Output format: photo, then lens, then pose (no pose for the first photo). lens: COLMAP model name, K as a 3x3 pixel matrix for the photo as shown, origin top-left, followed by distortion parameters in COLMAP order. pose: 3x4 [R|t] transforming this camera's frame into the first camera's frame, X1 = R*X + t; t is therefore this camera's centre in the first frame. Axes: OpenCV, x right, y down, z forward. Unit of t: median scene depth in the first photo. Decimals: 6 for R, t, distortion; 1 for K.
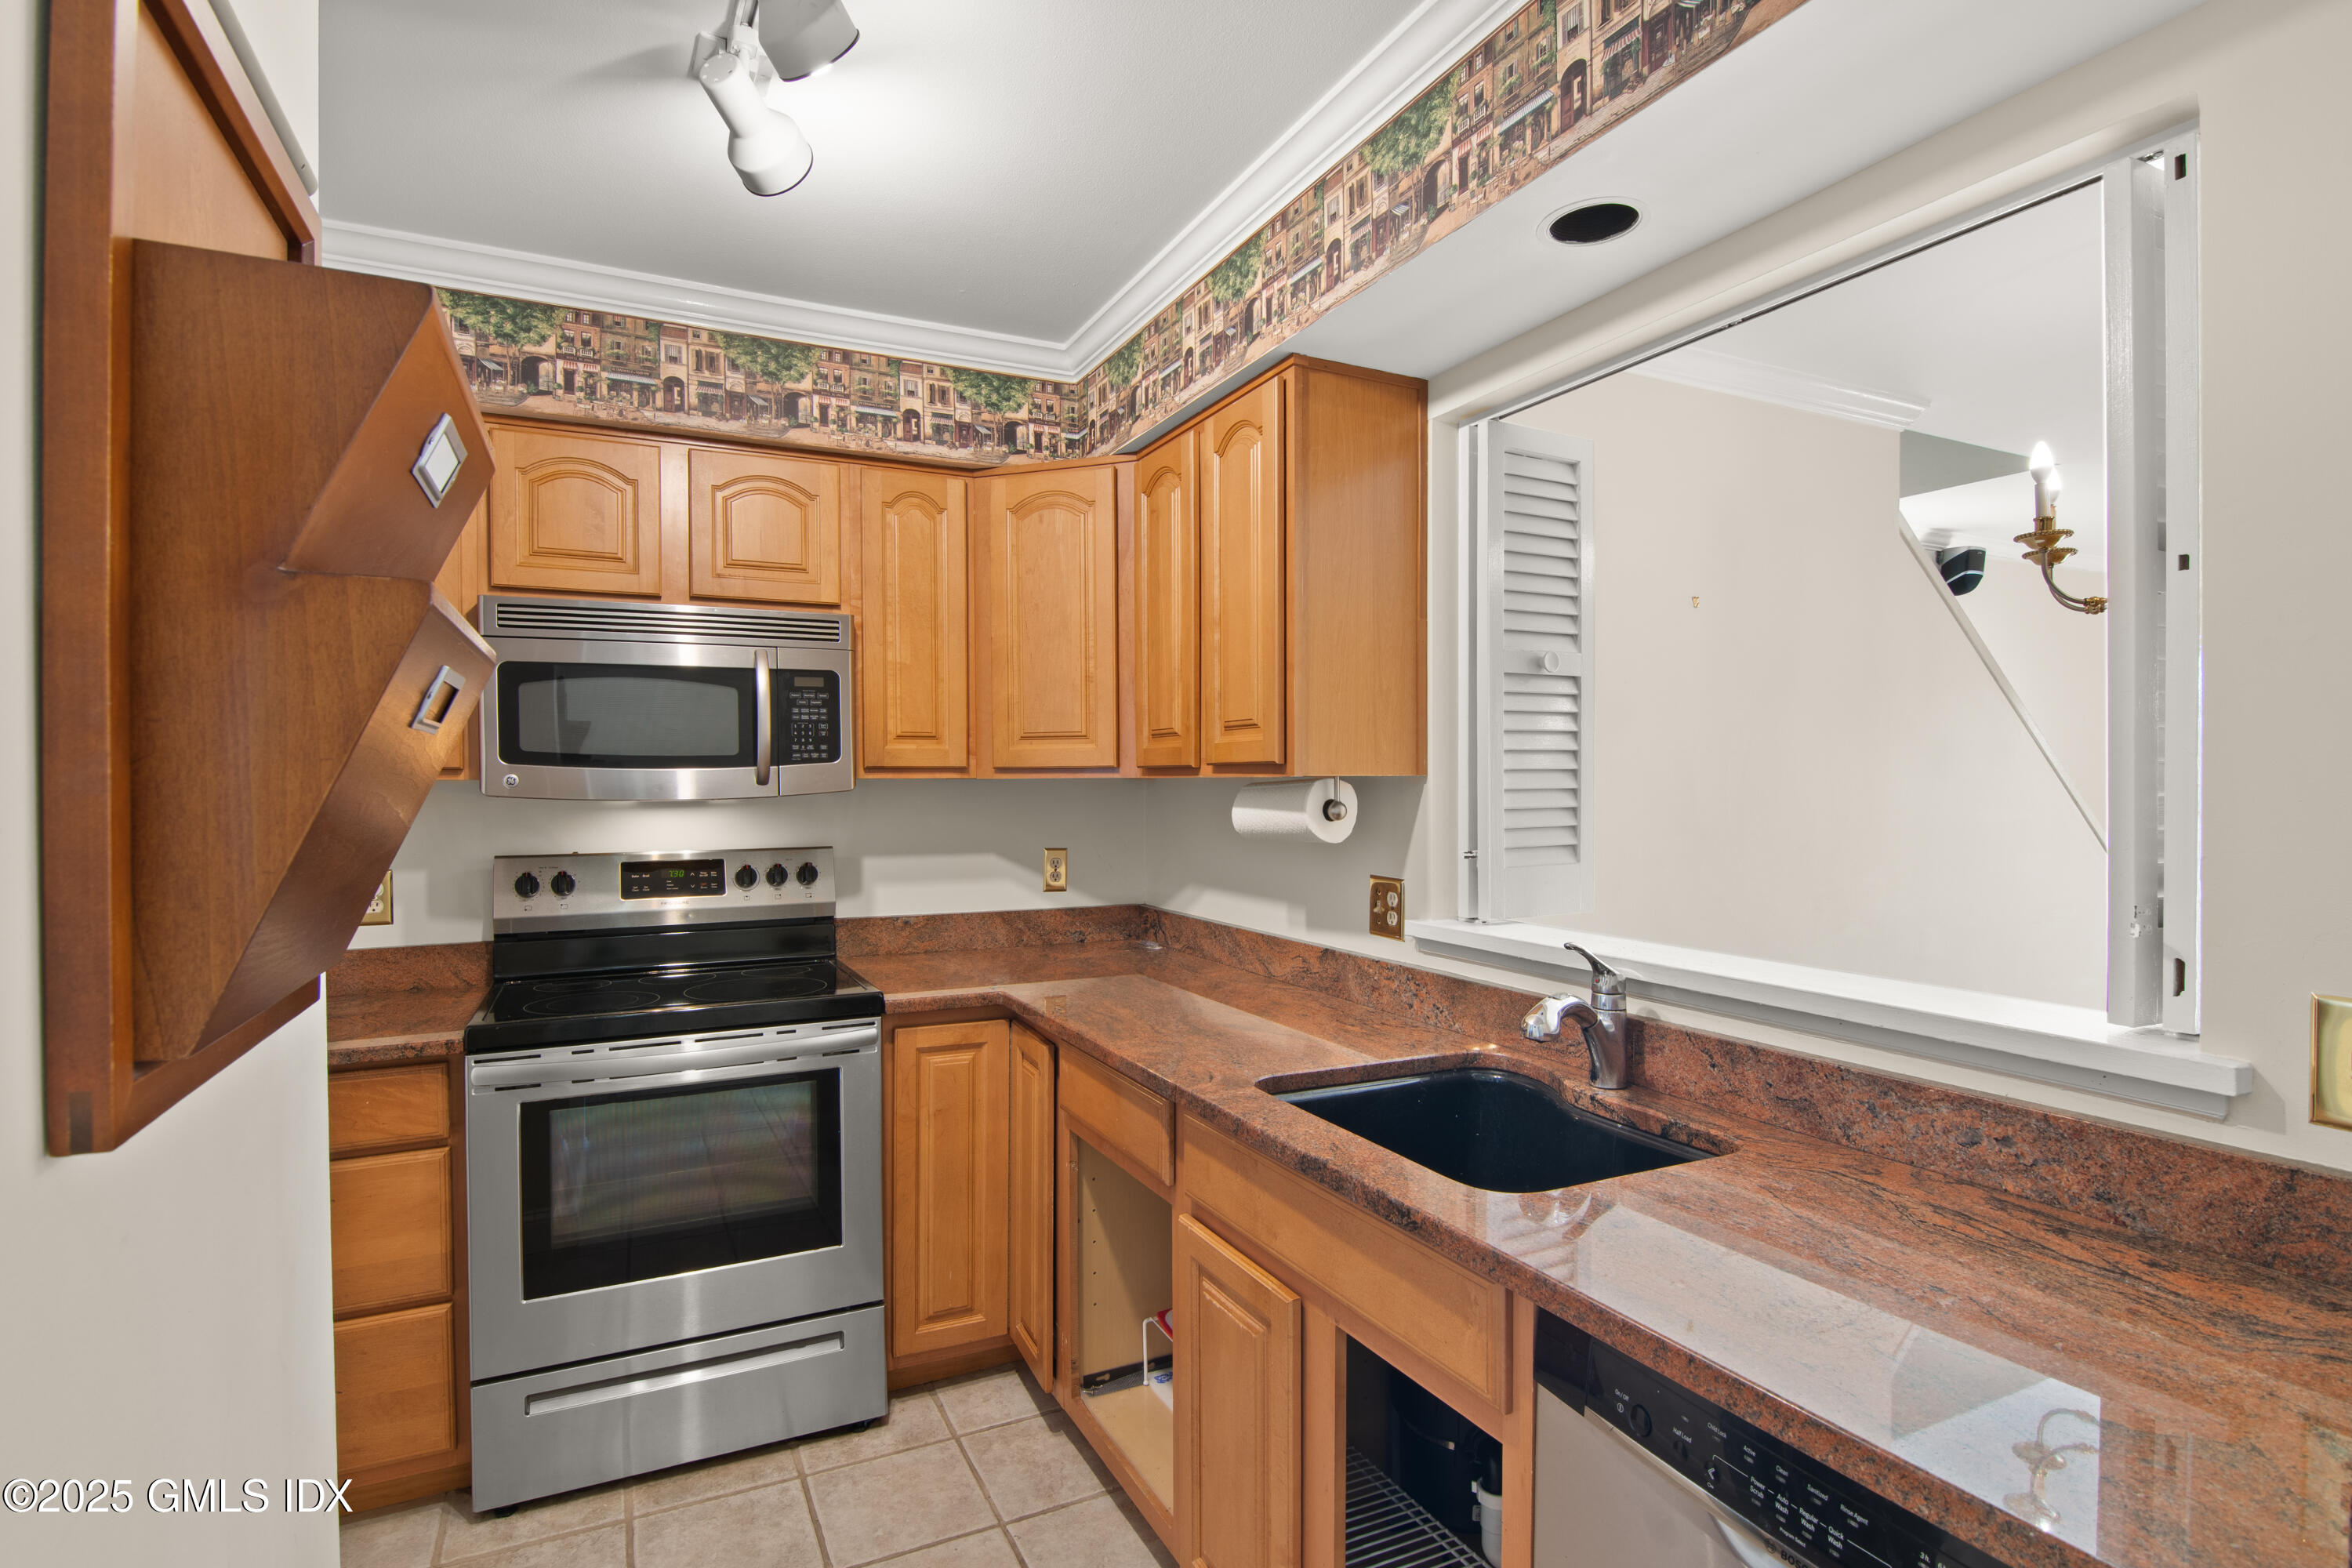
lens RADIAL K [[1145.0, 0, 1168.0], [0, 1145.0, 794.0], [0, 0, 1]] dist [-0.000600, -0.006653]
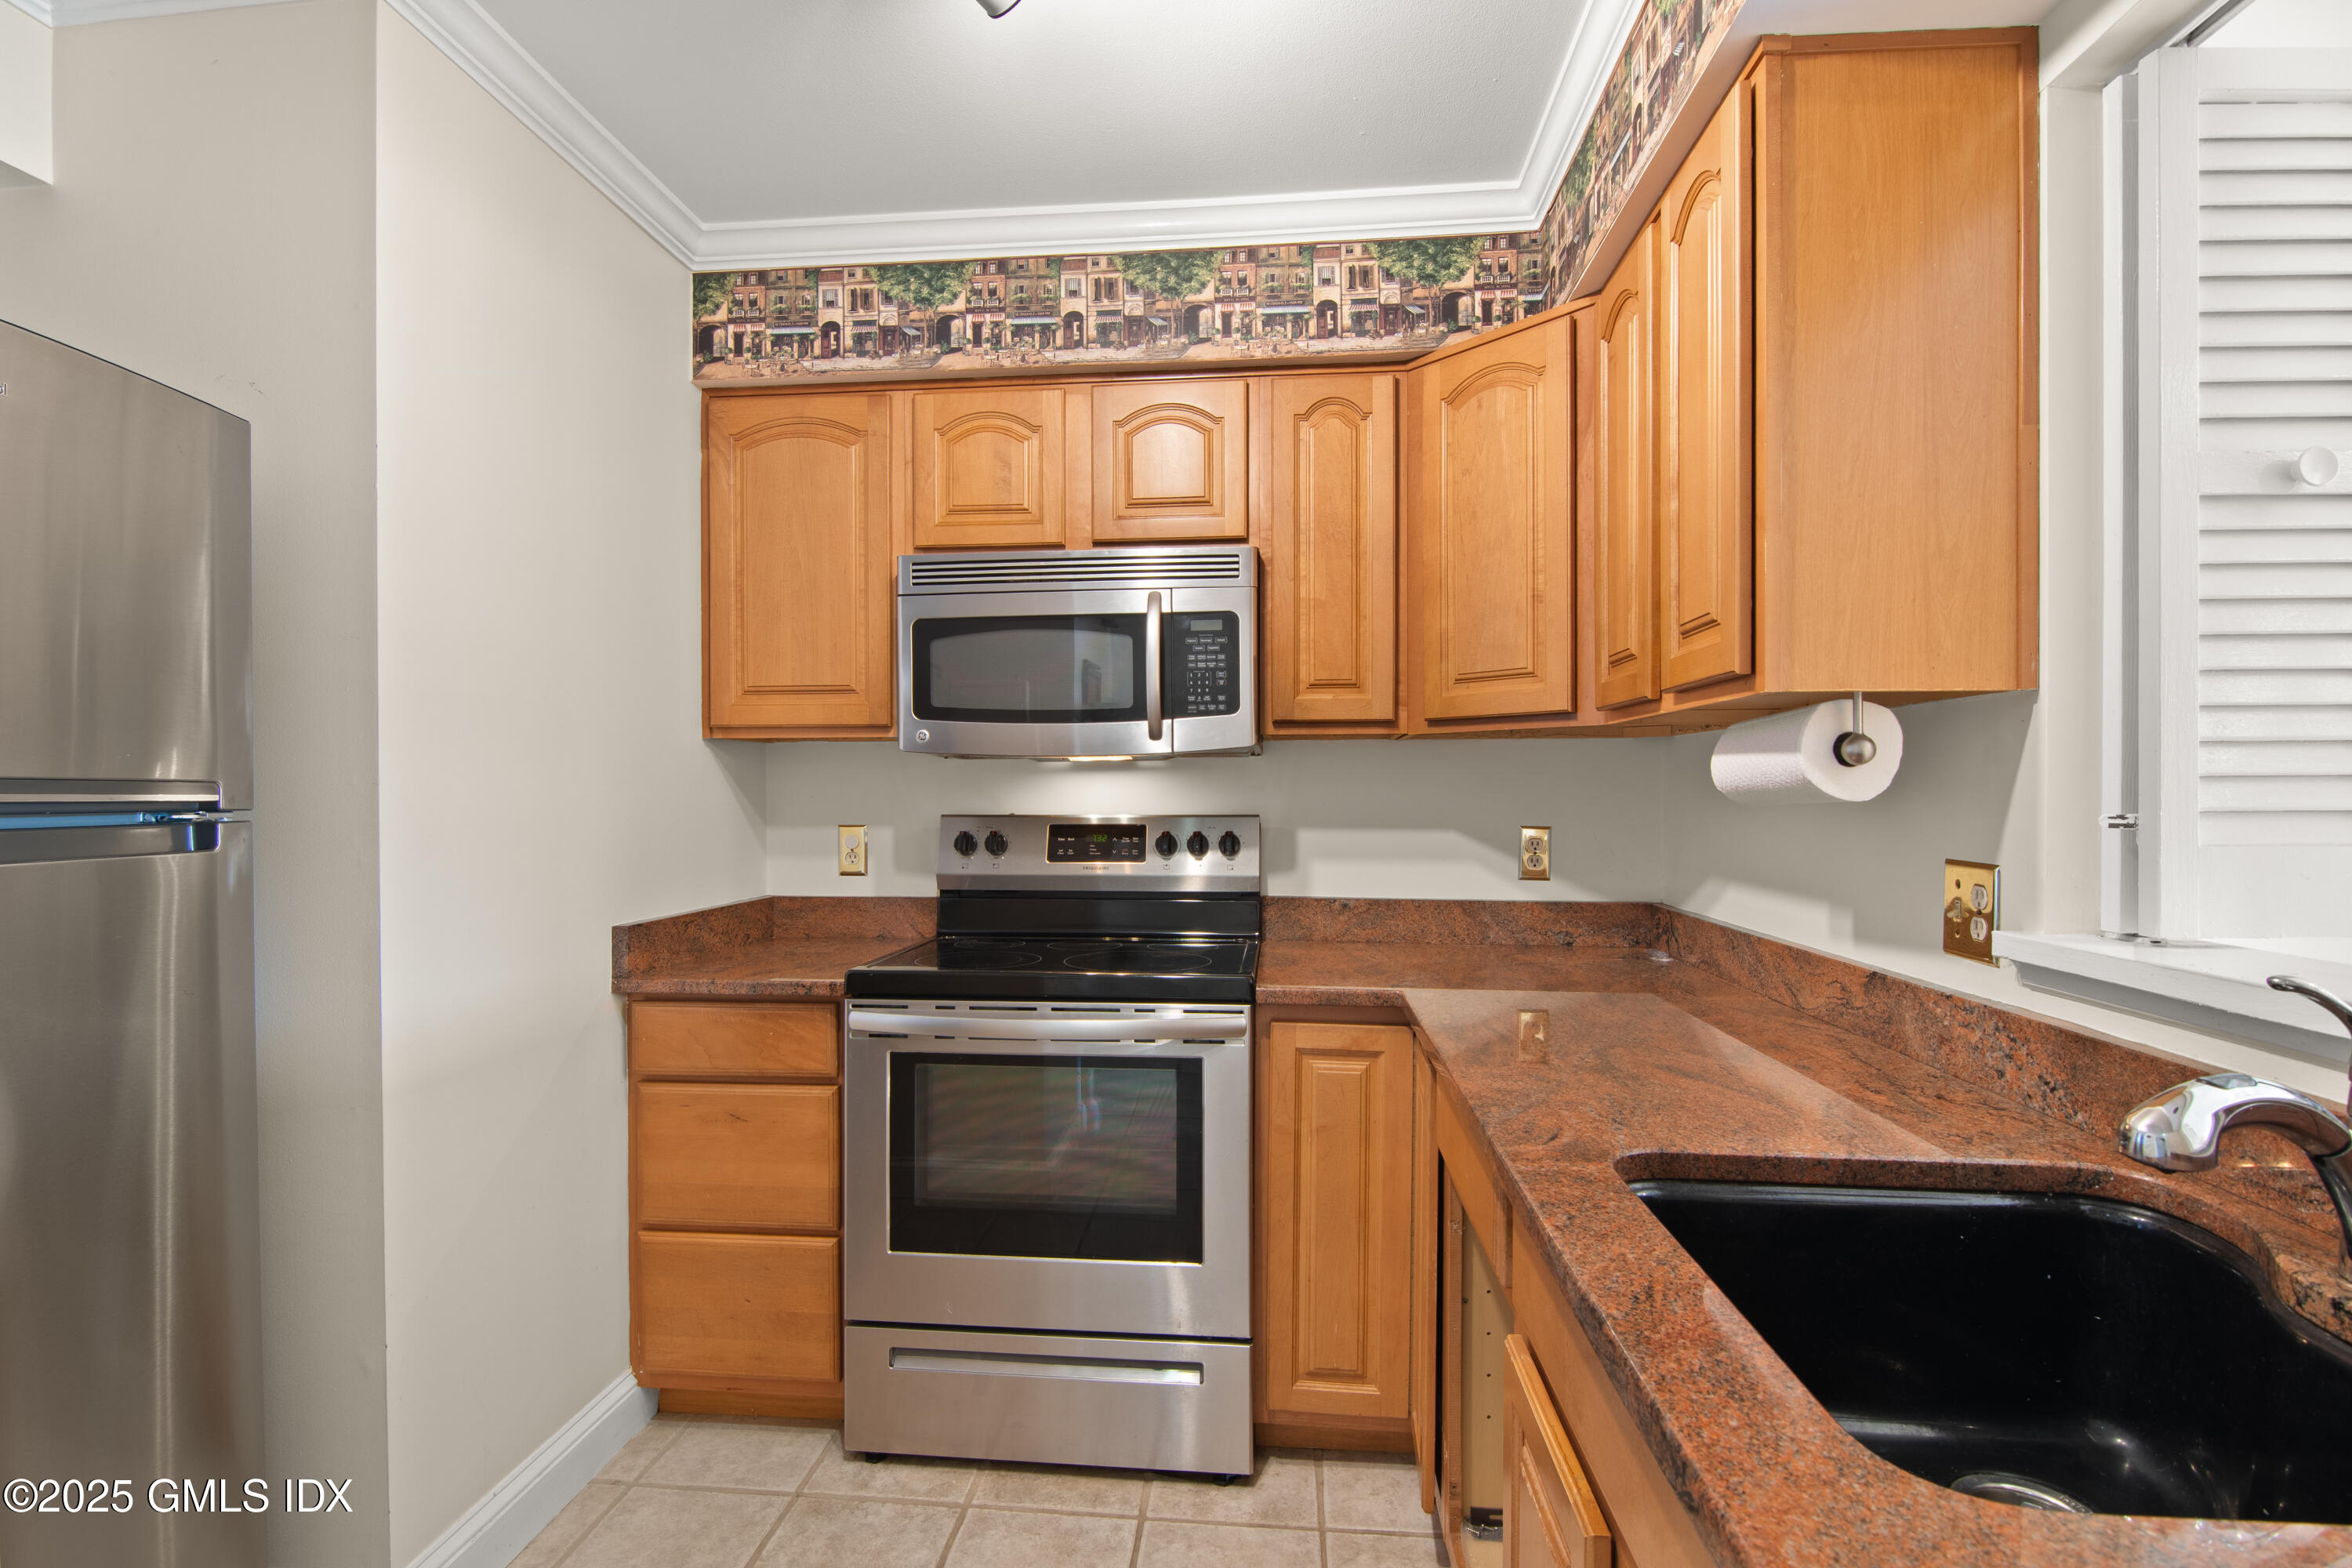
lens RADIAL K [[1145.0, 0, 1171.1], [0, 1145.0, 800.2], [0, 0, 1]] dist [-0.000600, -0.006653]
pose [[0.851193, 0.007519, -0.524799, 0.138646], [-0.008811, 0.999961, 0.000035, 0.040566], [0.524778, 0.004594, 0.851226, 0.232872]]
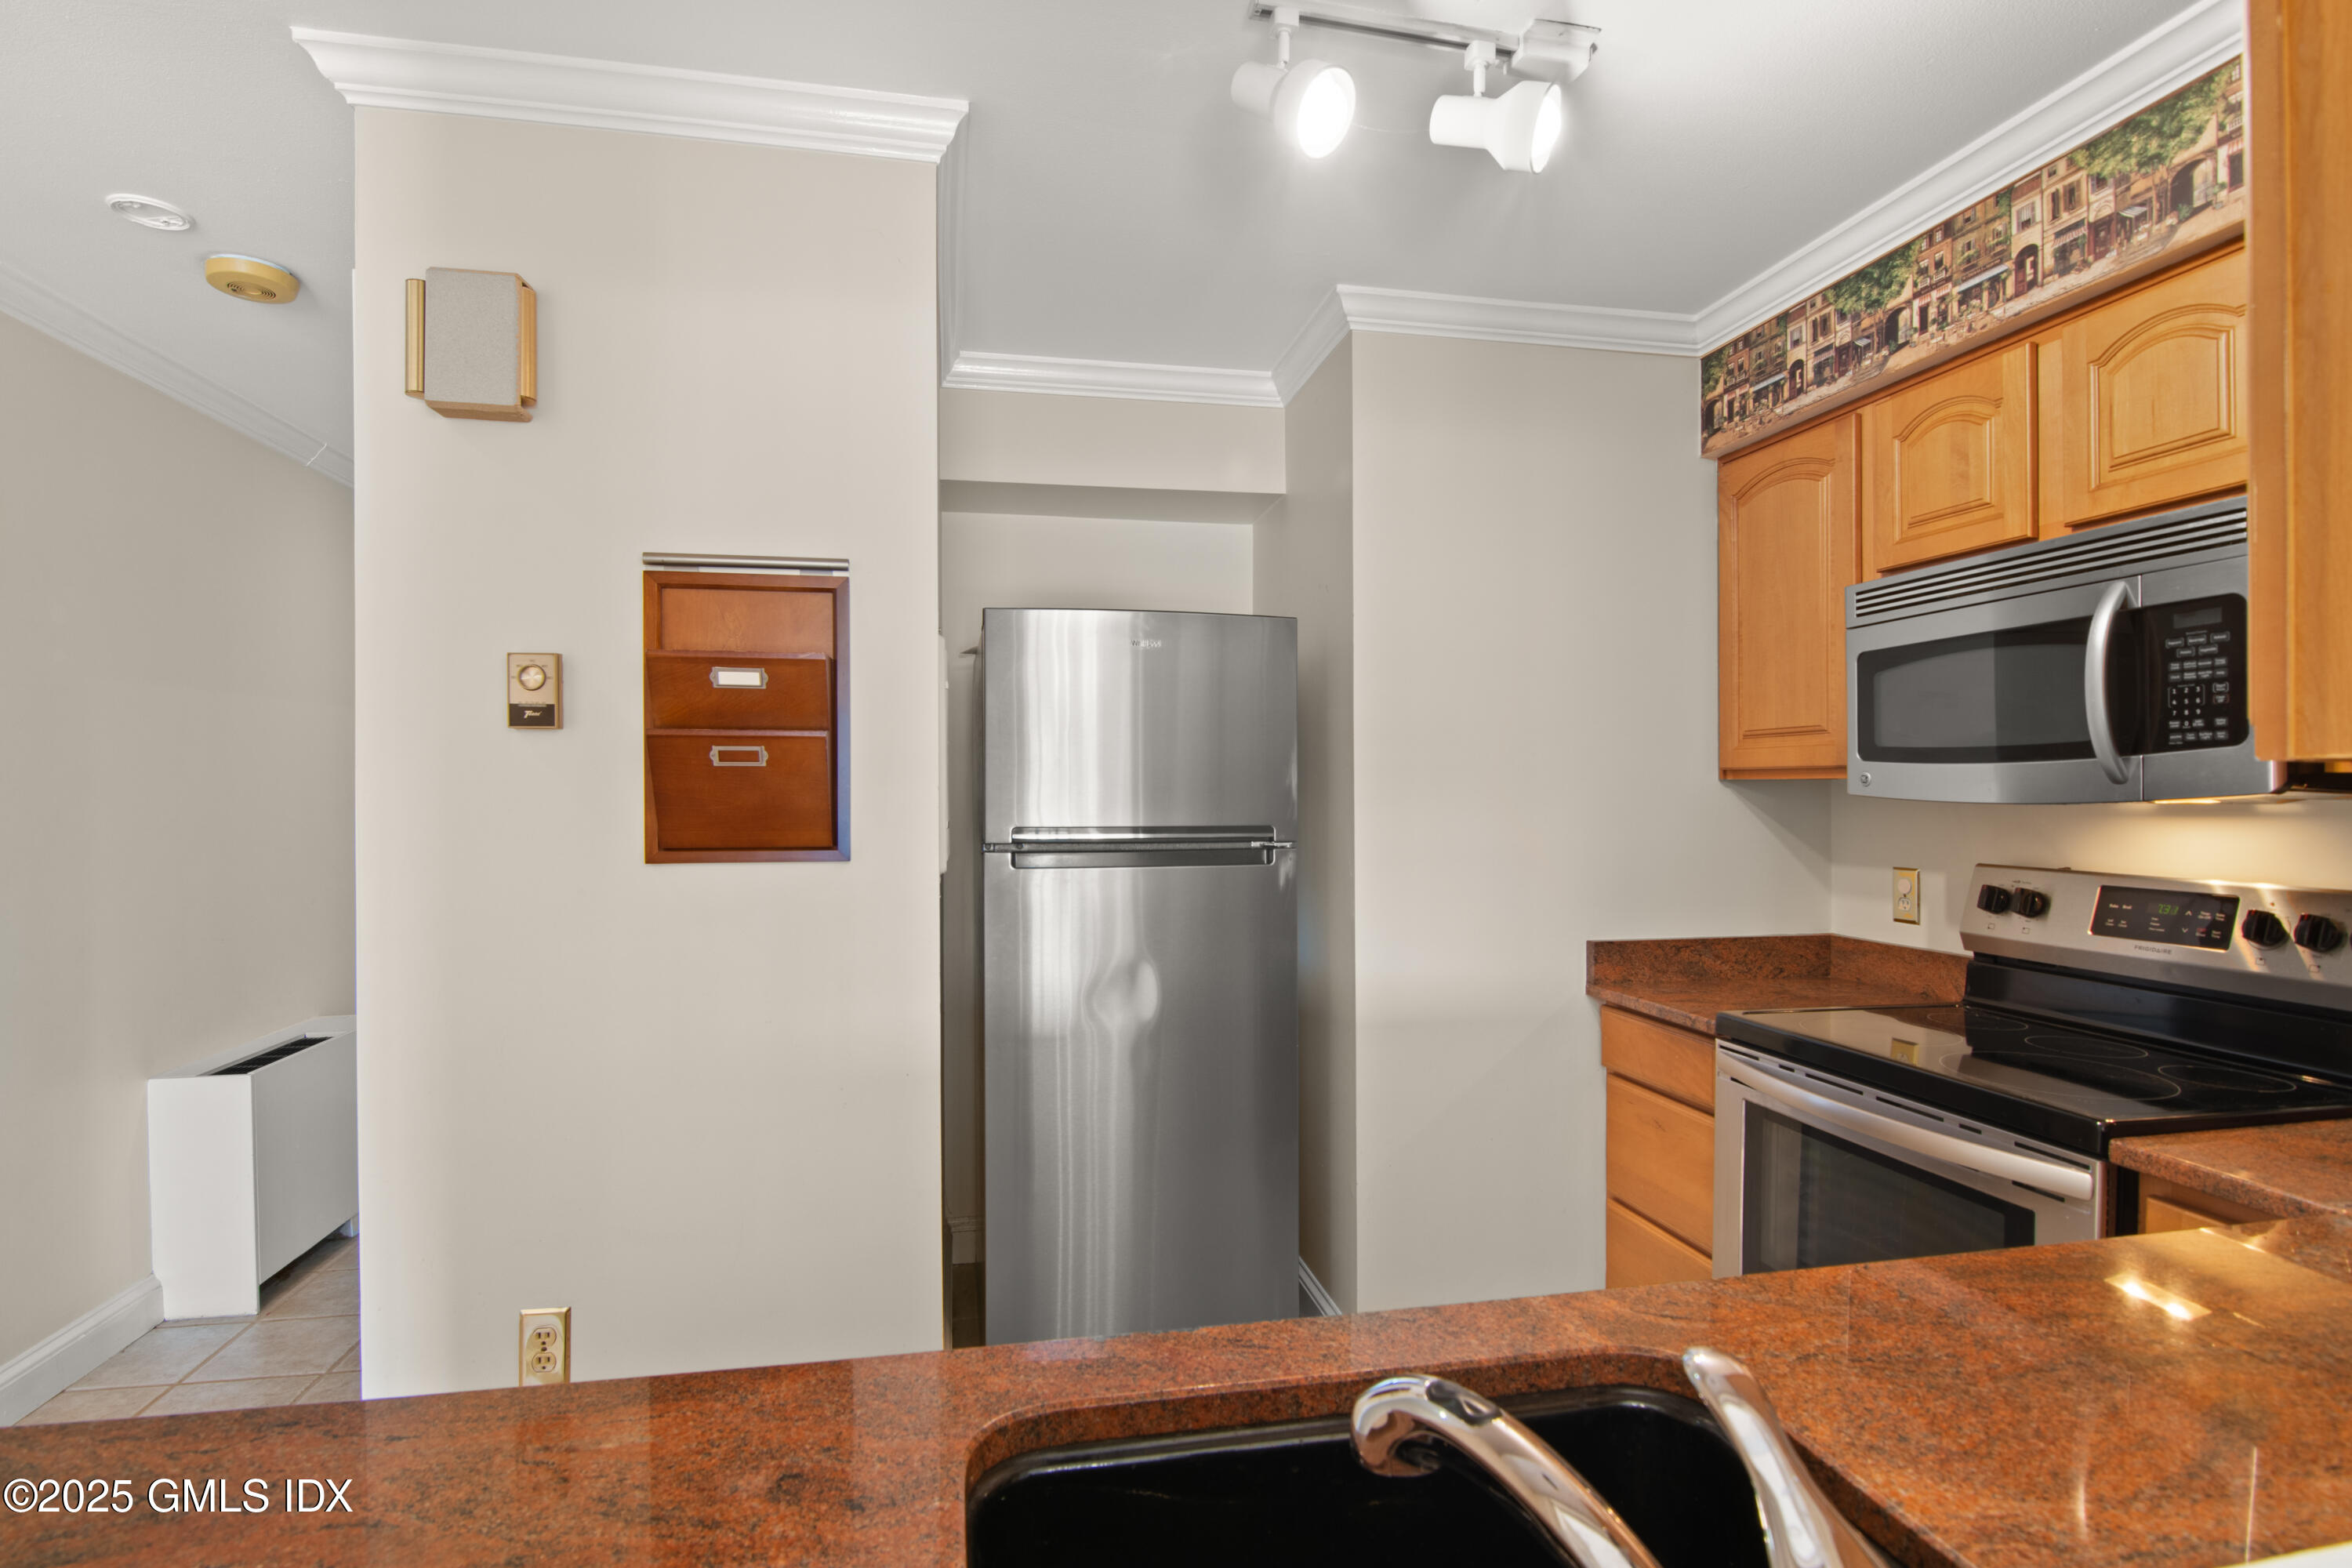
lens RADIAL K [[1145.0, 0, 1160.8], [0, 1145.0, 792.0], [0, 0, 1]] dist [-0.000600, -0.006653]
pose [[-0.263047, 0.007899, -0.964751, 0.448532], [-0.008859, 0.999905, 0.010603, -0.005172], [0.964742, 0.011336, -0.262952, 0.643611]]
